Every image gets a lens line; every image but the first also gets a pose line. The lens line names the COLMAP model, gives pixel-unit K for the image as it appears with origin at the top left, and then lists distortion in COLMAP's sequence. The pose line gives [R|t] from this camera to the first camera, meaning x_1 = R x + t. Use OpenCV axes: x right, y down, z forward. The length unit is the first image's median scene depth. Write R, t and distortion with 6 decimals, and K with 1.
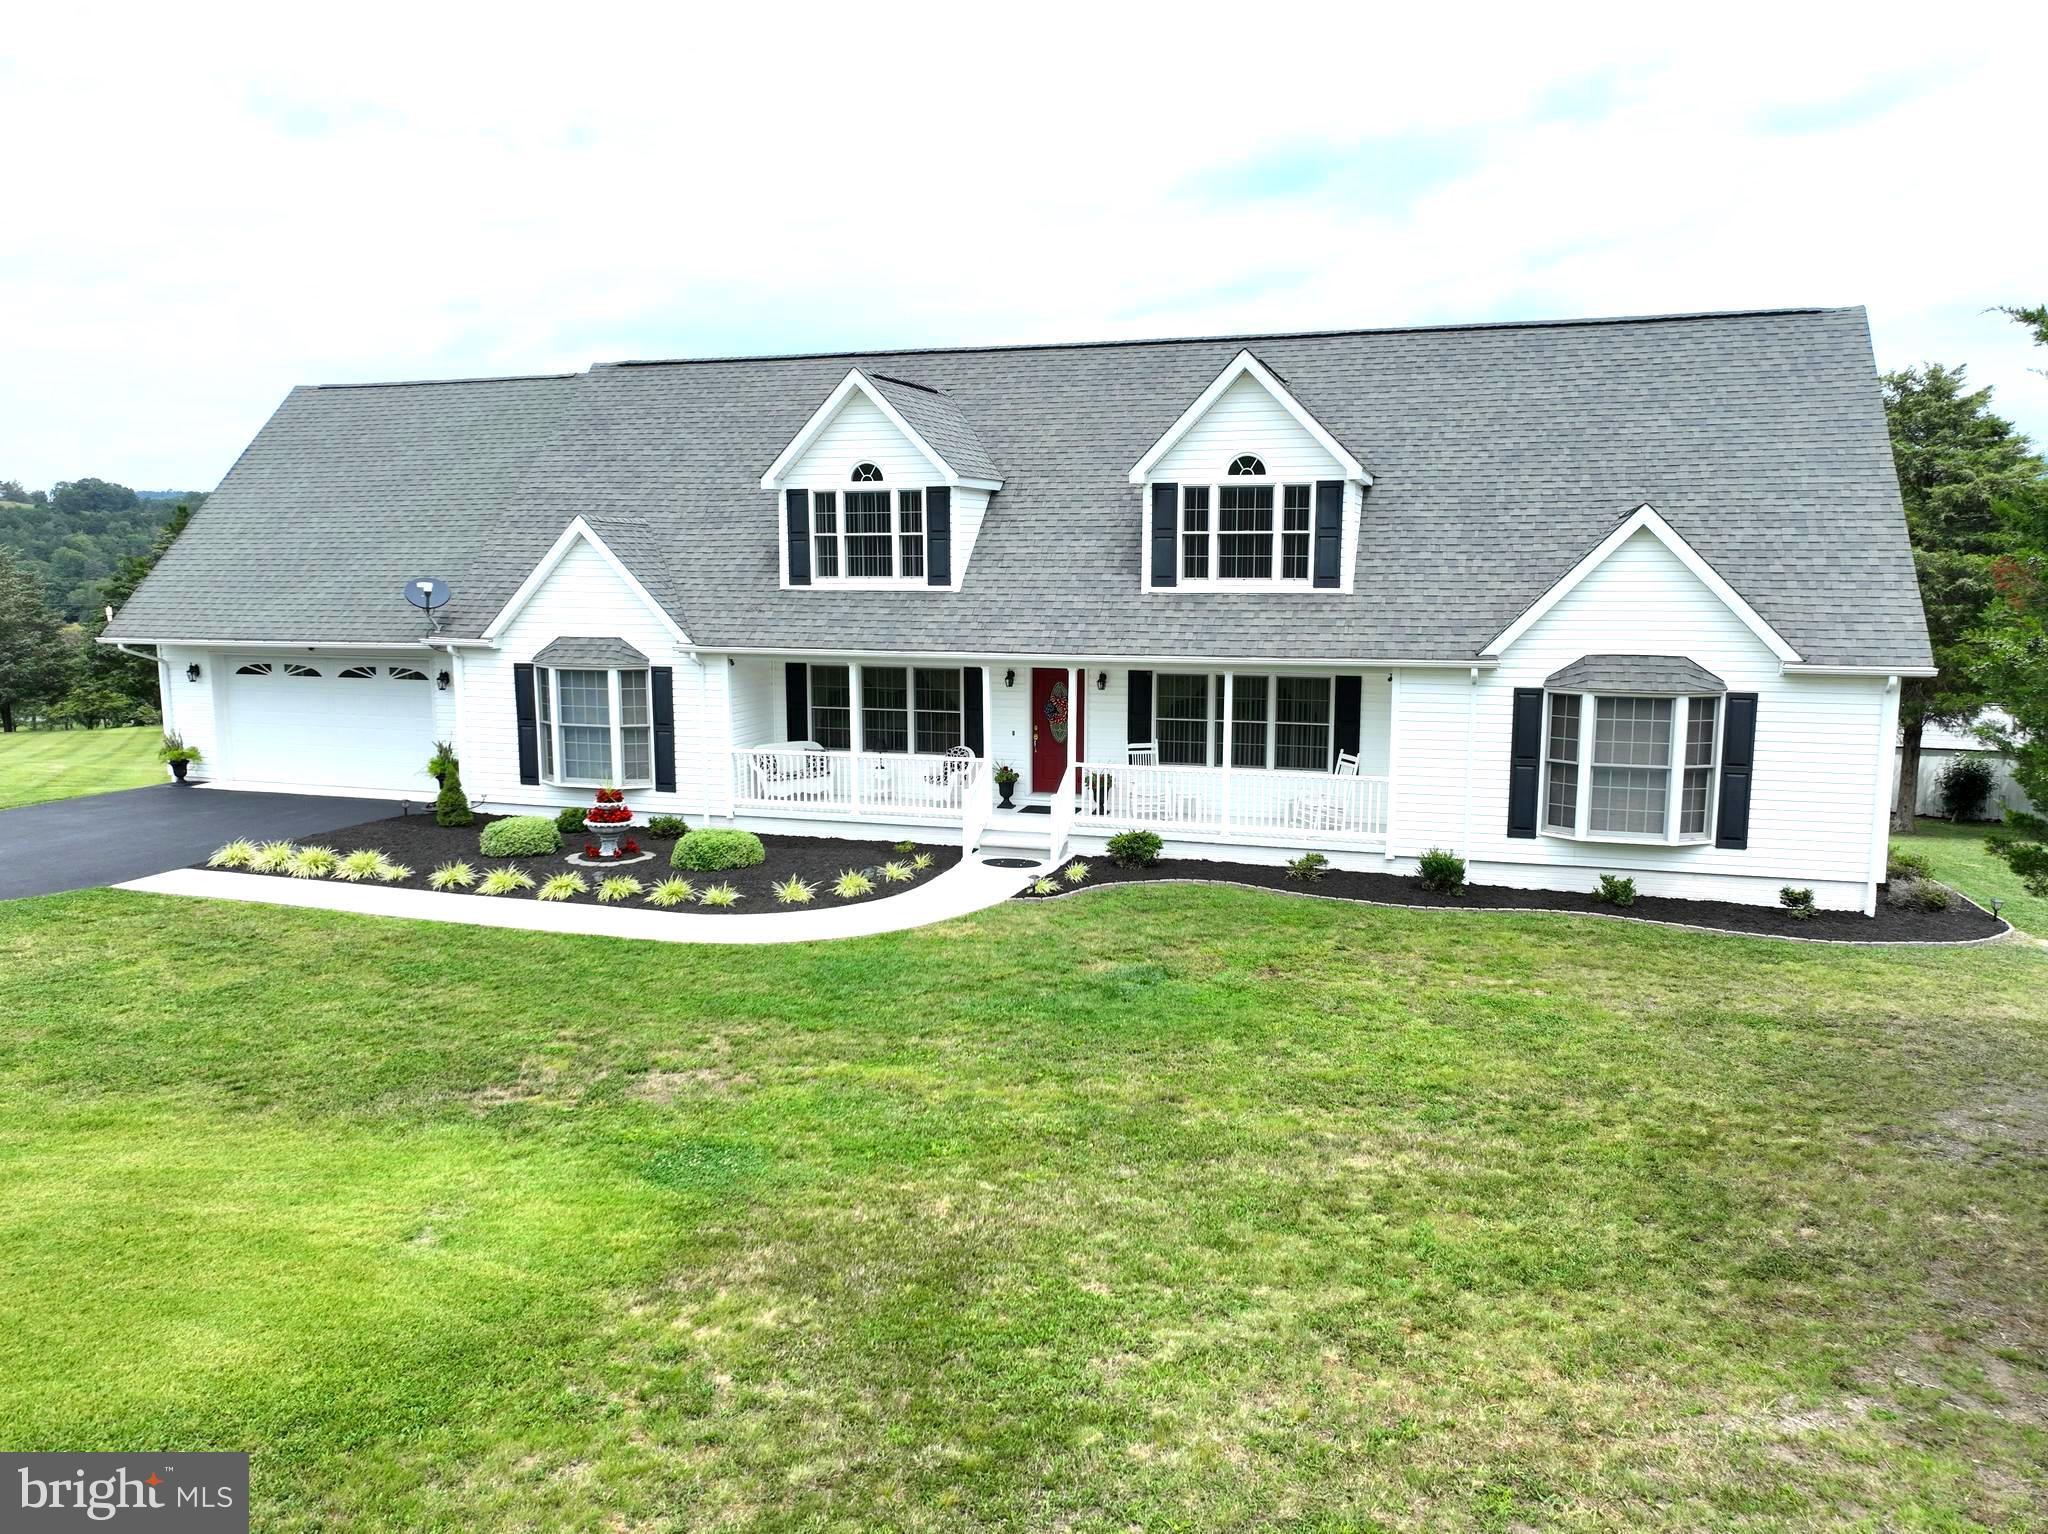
lens RADIAL K [[1438.6, 0, 1024.0], [0, 1438.6, 767.0], [0, 0, 1]] dist [0.004658, -0.000501]
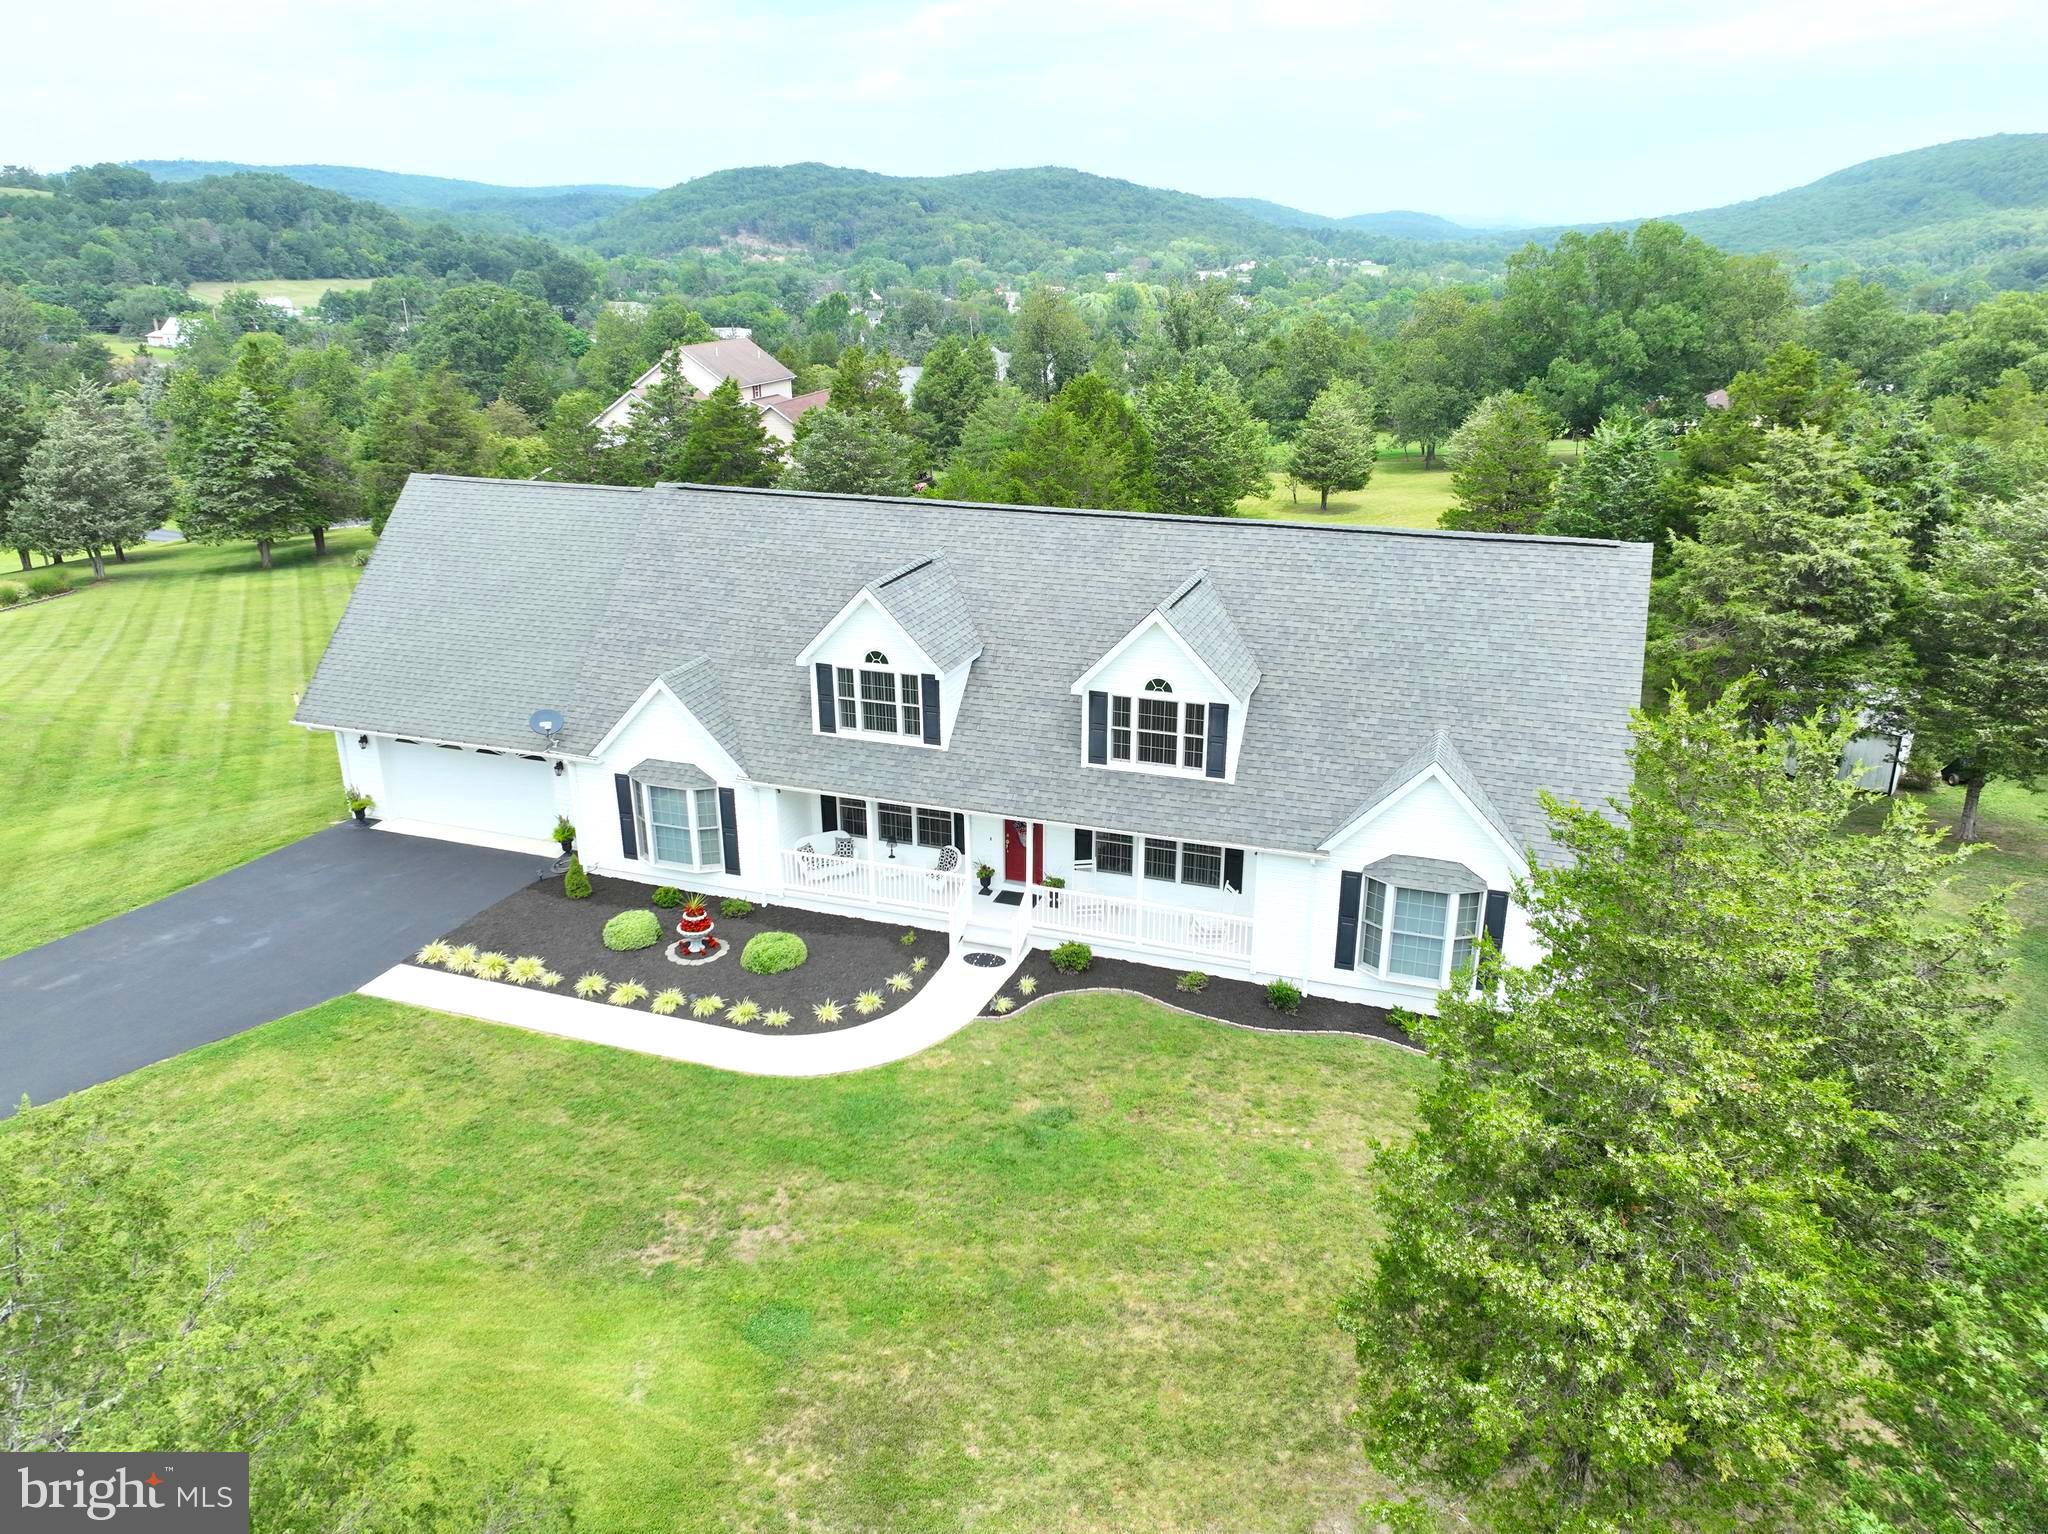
lens RADIAL K [[1438.6, 0, 1024.0], [0, 1438.6, 767.0], [0, 0, 1]] dist [0.004658, -0.000501]
pose [[0.999446, 0.009229, -0.031966, 0.071385], [-0.002176, 0.976834, 0.213986, -0.408185], [0.033201, -0.213798, 0.976313, -0.310427]]
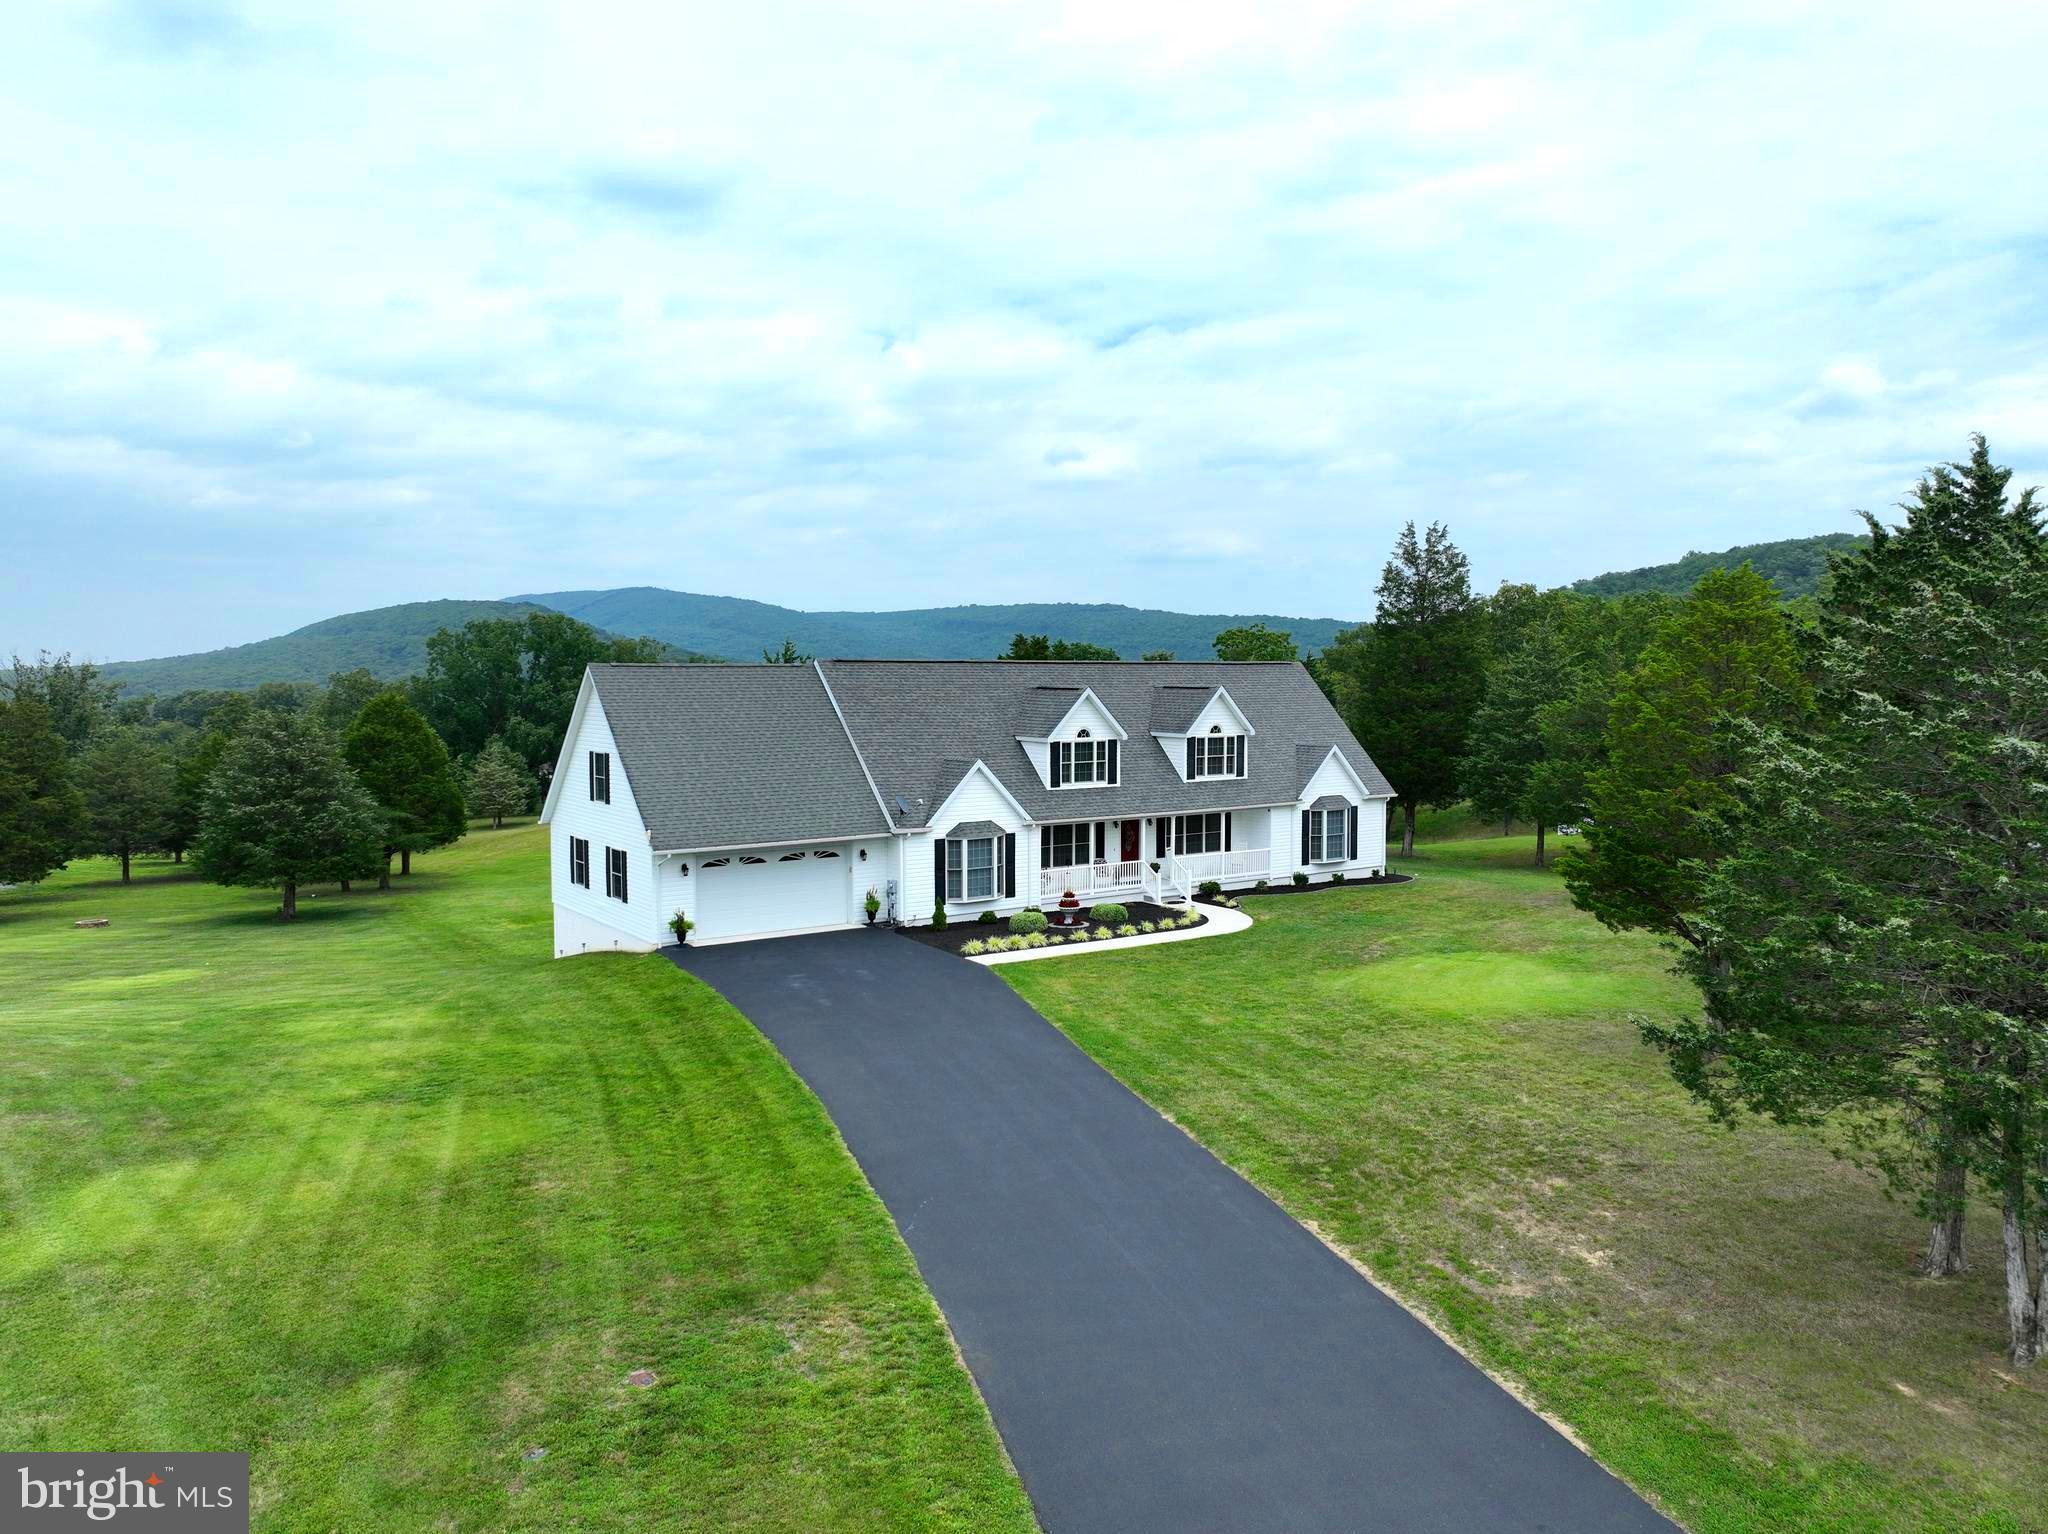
lens RADIAL K [[1438.6, 0, 1024.0], [0, 1438.6, 767.0], [0, 0, 1]] dist [0.004658, -0.000501]
pose [[0.608997, -0.050974, 0.791533, -1.951182], [0.116315, 0.992884, -0.025551, -0.117082], [-0.784598, 0.107628, 0.610592, -0.238725]]
